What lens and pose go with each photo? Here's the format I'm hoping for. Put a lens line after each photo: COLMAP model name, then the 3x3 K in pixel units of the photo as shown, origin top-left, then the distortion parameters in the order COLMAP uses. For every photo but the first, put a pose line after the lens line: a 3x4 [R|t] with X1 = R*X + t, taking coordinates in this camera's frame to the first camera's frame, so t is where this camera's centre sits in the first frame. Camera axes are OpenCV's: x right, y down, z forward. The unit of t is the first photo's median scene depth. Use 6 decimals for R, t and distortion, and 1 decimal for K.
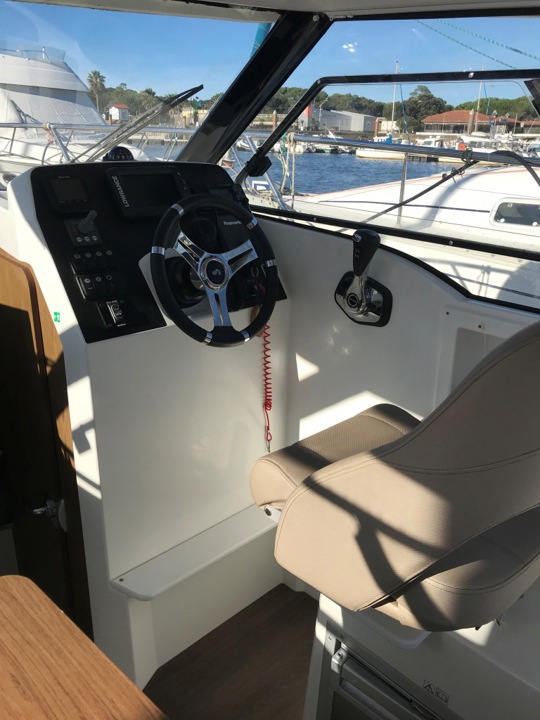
lens RADIAL K [[590.2, 0, 269.6], [0, 590.2, 359.4], [0, 0, 1]] dist [0.006311, 0.005215]
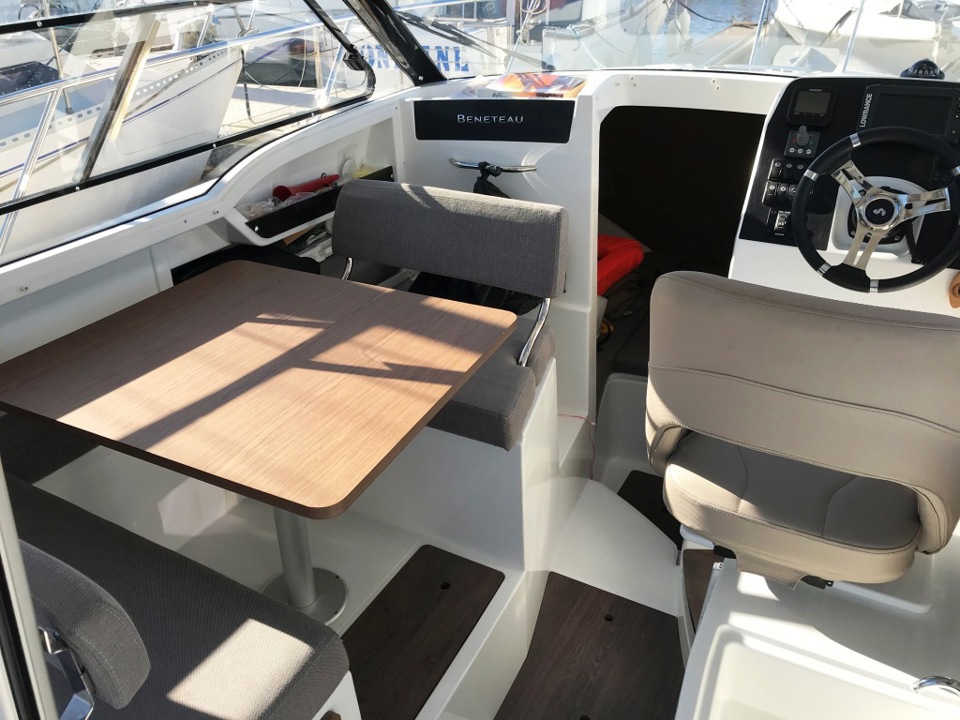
lens RADIAL K [[787.0, 0, 478.5], [0, 787.0, 358.3], [0, 0, 1]] dist [0.006311, 0.005215]
pose [[0.301369, 0.414113, -0.858887, 0.900065], [-0.316045, 0.893229, 0.319776, -0.140786], [0.899607, 0.175077, 0.400070, -0.032384]]
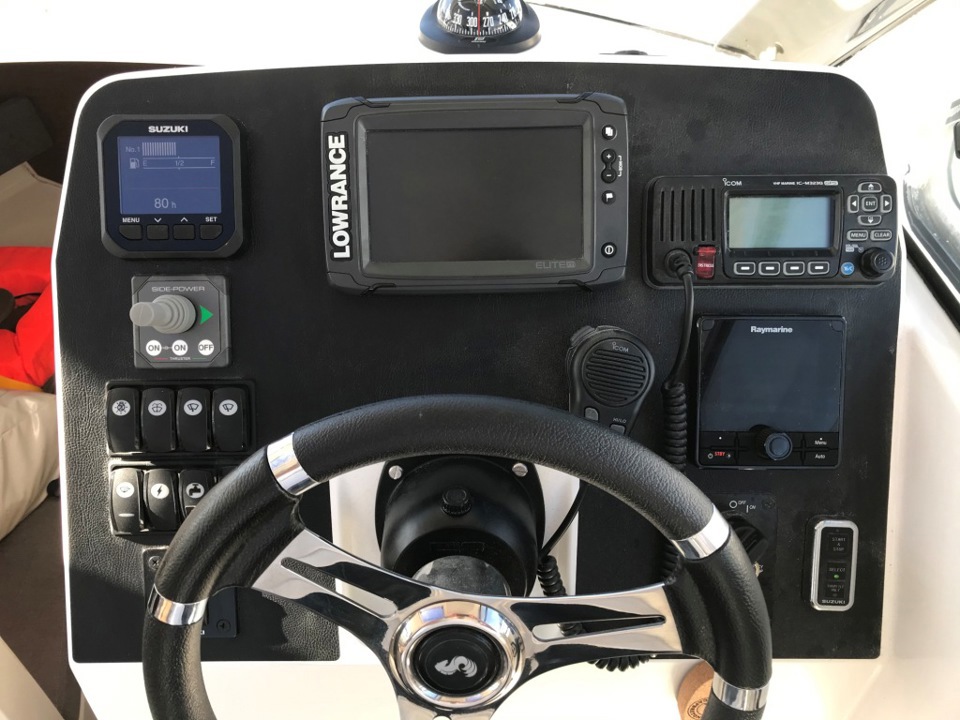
lens RADIAL K [[787.0, 0, 481.6], [0, 787.0, 361.1], [0, 0, 1]] dist [0.006311, 0.005215]
pose [[0.722698, 0.437360, -0.535185, 0.042948], [-0.220236, 0.879684, 0.421489, -0.415110], [0.655136, -0.186742, 0.732068, 0.791972]]
